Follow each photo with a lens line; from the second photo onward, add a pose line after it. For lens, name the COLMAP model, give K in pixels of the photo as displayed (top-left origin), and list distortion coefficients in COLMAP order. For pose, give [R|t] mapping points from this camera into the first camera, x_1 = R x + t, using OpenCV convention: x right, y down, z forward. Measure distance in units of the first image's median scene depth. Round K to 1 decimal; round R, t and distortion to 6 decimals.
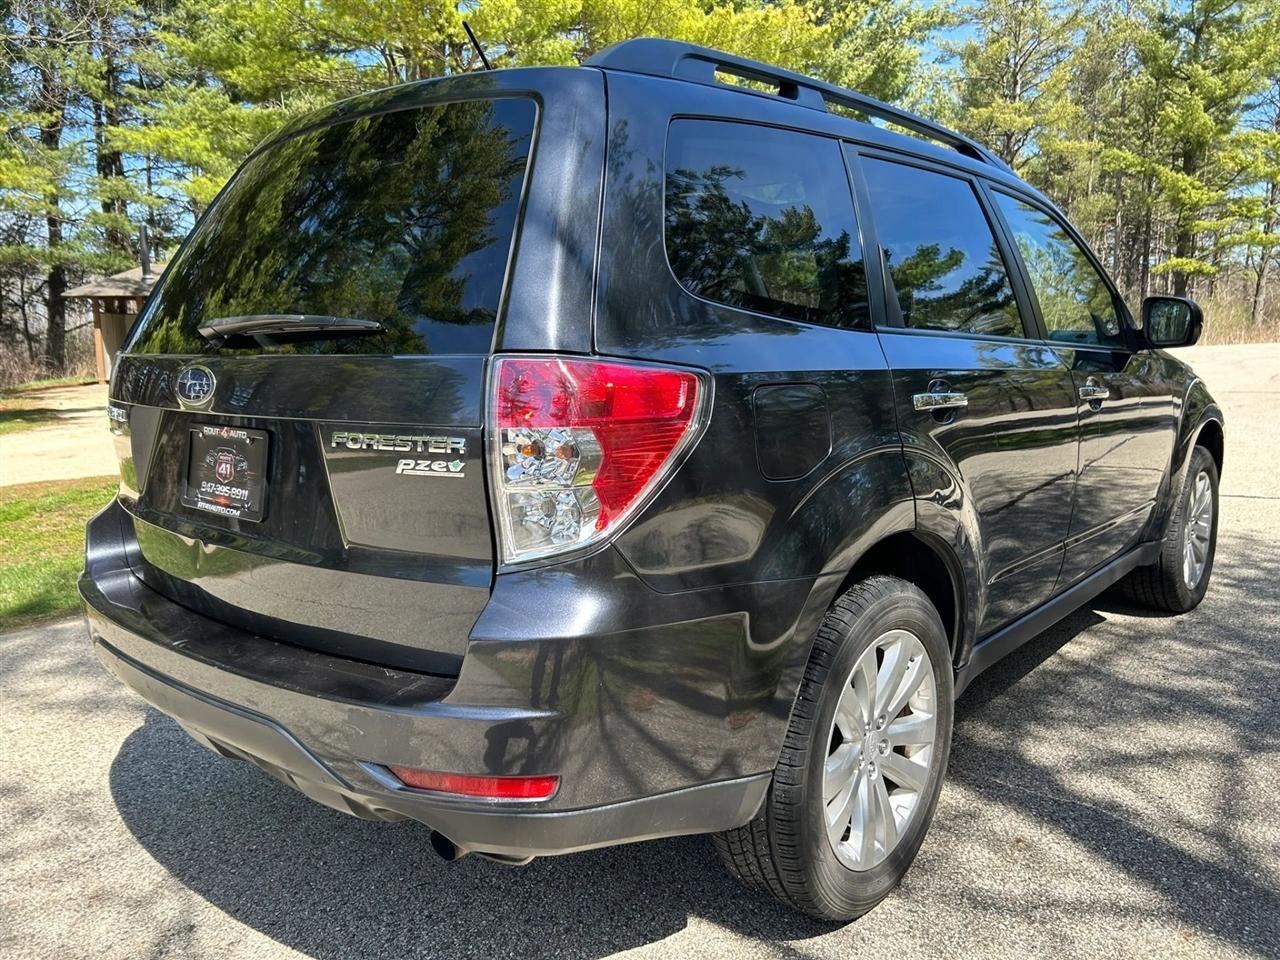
lens RADIAL K [[970.5, 0, 640.8], [0, 970.5, 483.6], [0, 0, 1]] dist [0.051962, -0.052210]
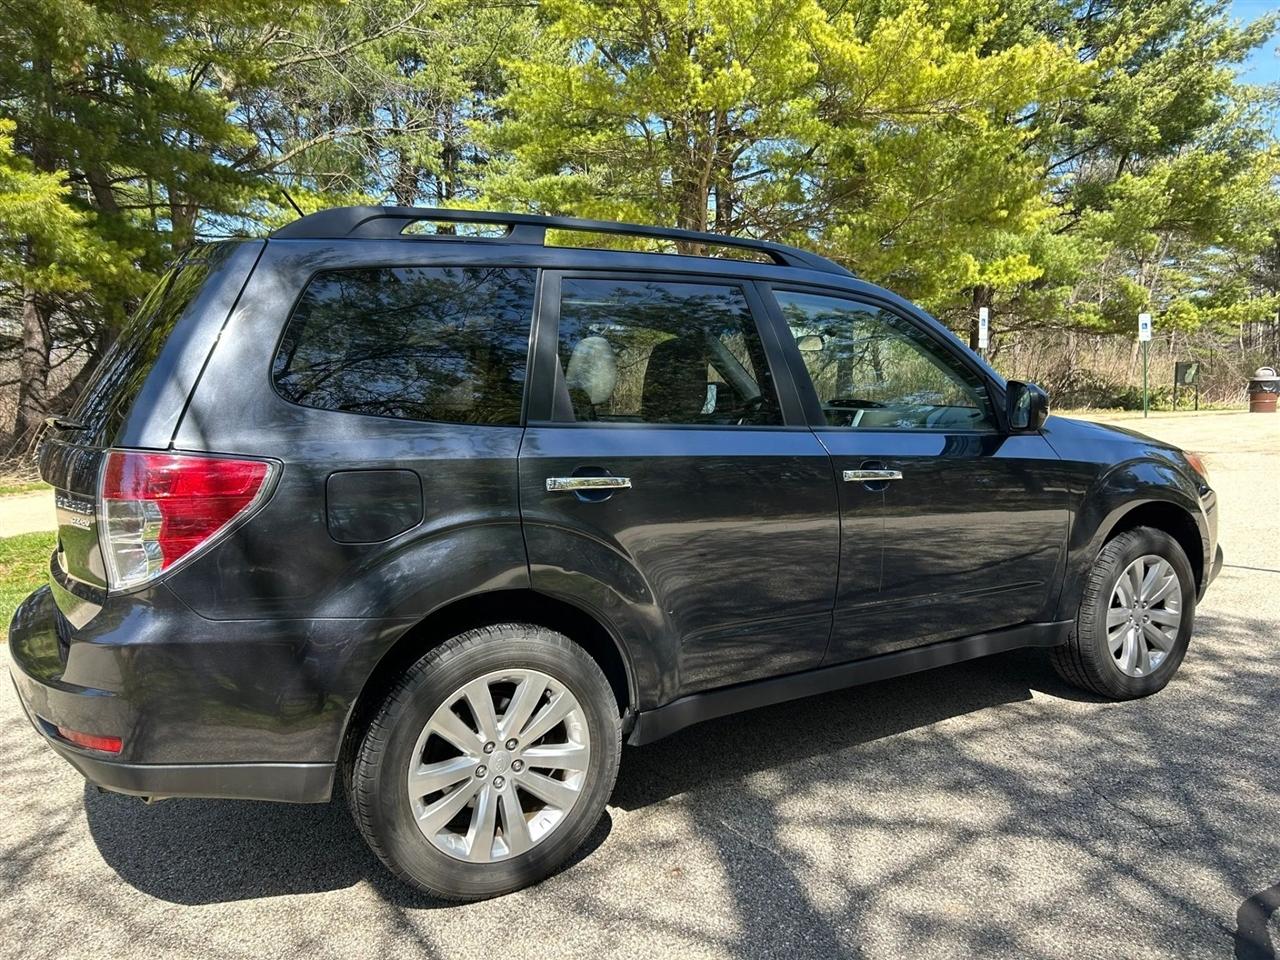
lens RADIAL K [[970.5, 0, 646.2], [0, 970.5, 483.3], [0, 0, 1]] dist [0.051962, -0.052210]
pose [[0.953278, 0.038530, -0.299628, 0.087624], [-0.050935, 0.998133, -0.033697, -0.005634], [0.297770, 0.047384, 0.953461, -0.014817]]
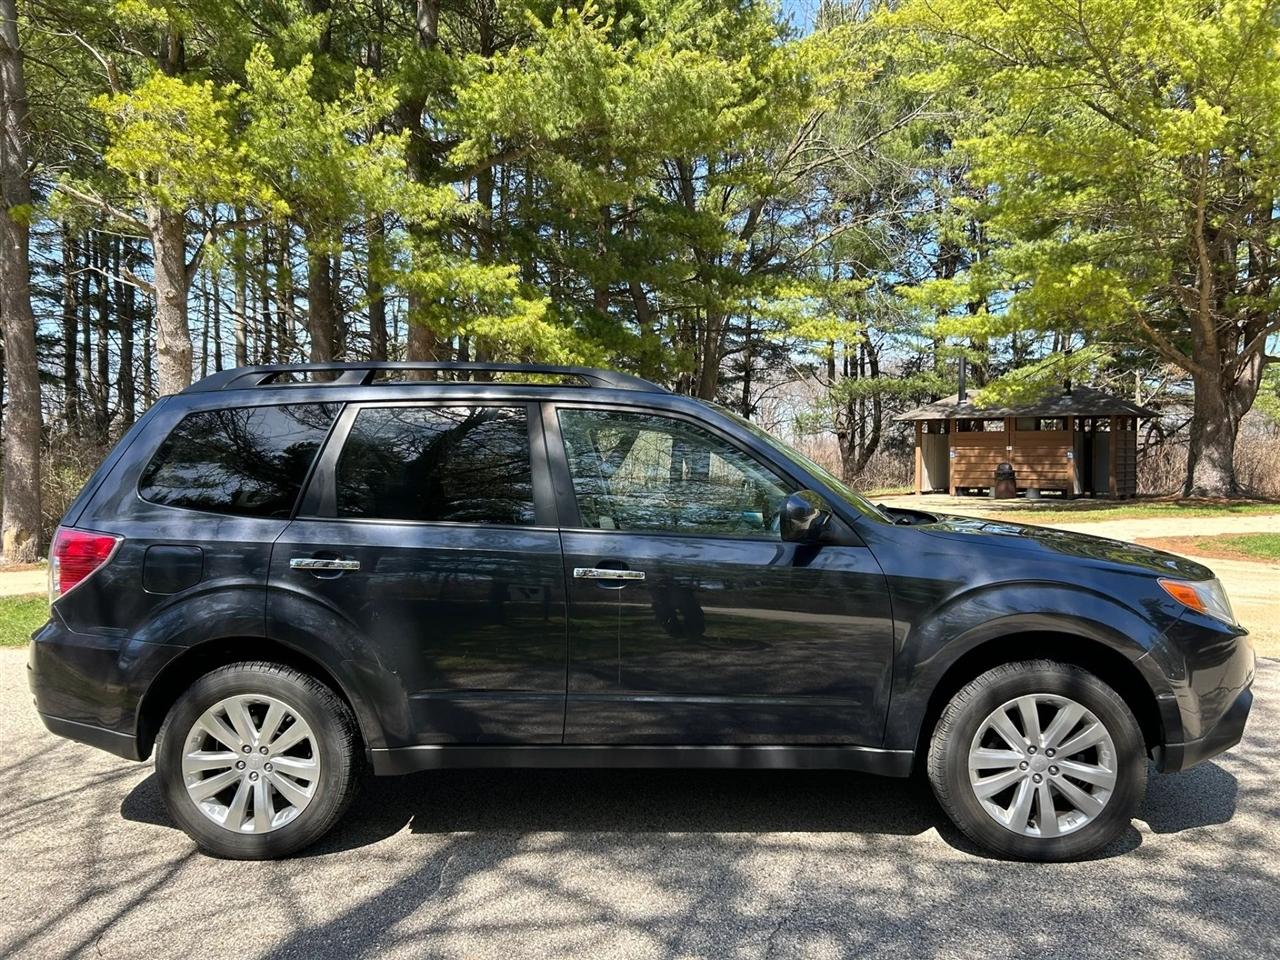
lens RADIAL K [[970.5, 0, 640.2], [0, 970.5, 472.5], [0, 0, 1]] dist [0.051962, -0.052210]
pose [[0.631639, 0.030218, -0.774673, 0.225212], [-0.124449, 0.990234, -0.062845, -0.023605], [0.765208, 0.136103, 0.629231, 0.042583]]
